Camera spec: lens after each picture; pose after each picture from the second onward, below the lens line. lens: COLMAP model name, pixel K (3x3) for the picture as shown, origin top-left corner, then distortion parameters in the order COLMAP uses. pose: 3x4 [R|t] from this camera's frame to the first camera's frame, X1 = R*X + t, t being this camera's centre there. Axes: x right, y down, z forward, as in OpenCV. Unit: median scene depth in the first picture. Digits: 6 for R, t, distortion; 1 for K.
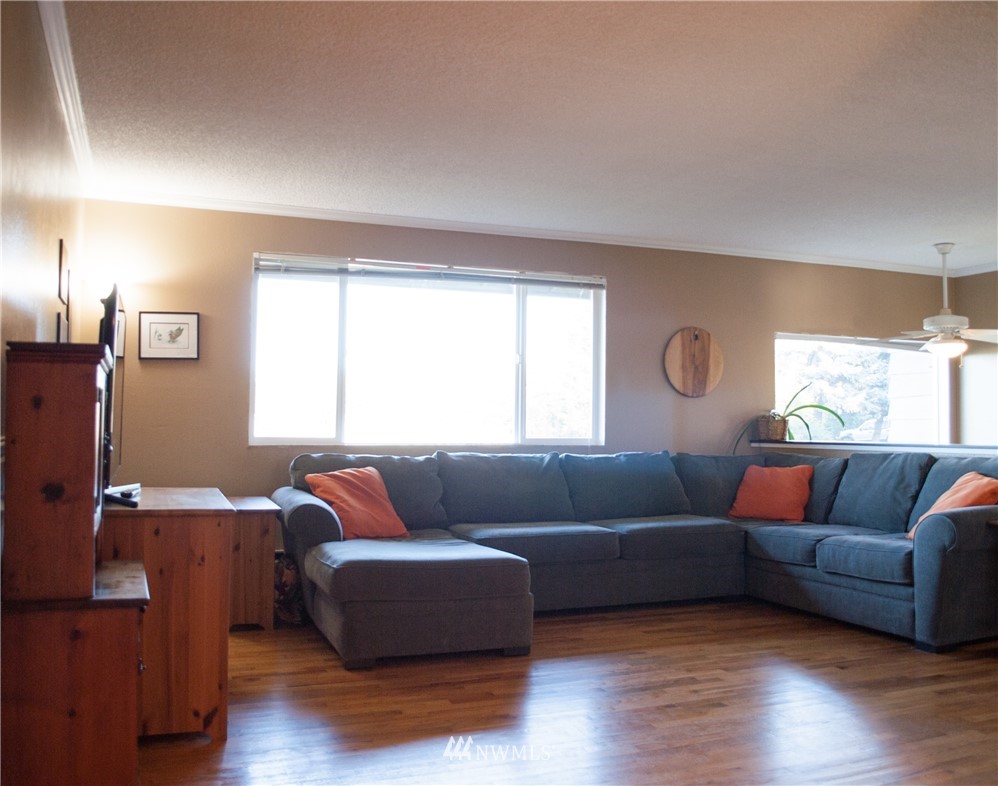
lens RADIAL K [[953.3, 0, 499.0], [0, 953.3, 393.0], [0, 0, 1]] dist [-0.006611, -0.002940]
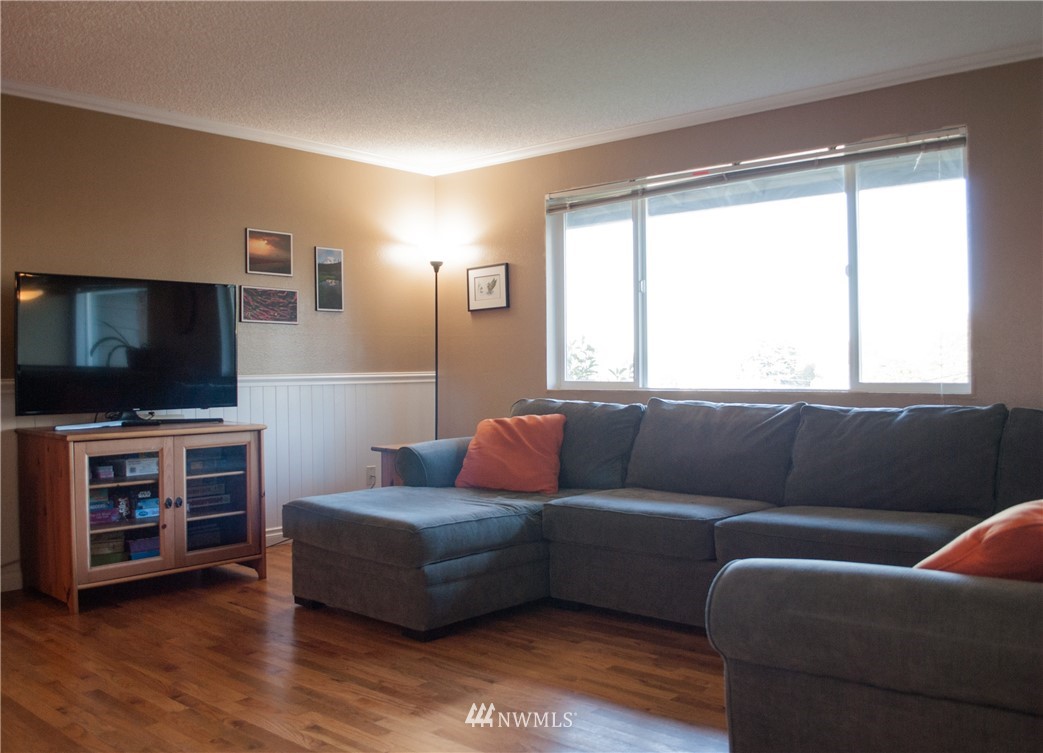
lens RADIAL K [[914.9, 0, 521.5], [0, 914.9, 376.5], [0, 0, 1]] dist [-0.065735, -0.004089]
pose [[0.468929, -0.008717, -0.883193, 0.577573], [0.037531, 0.999245, 0.010064, 0.030757], [0.882438, -0.037866, 0.468902, 0.541783]]
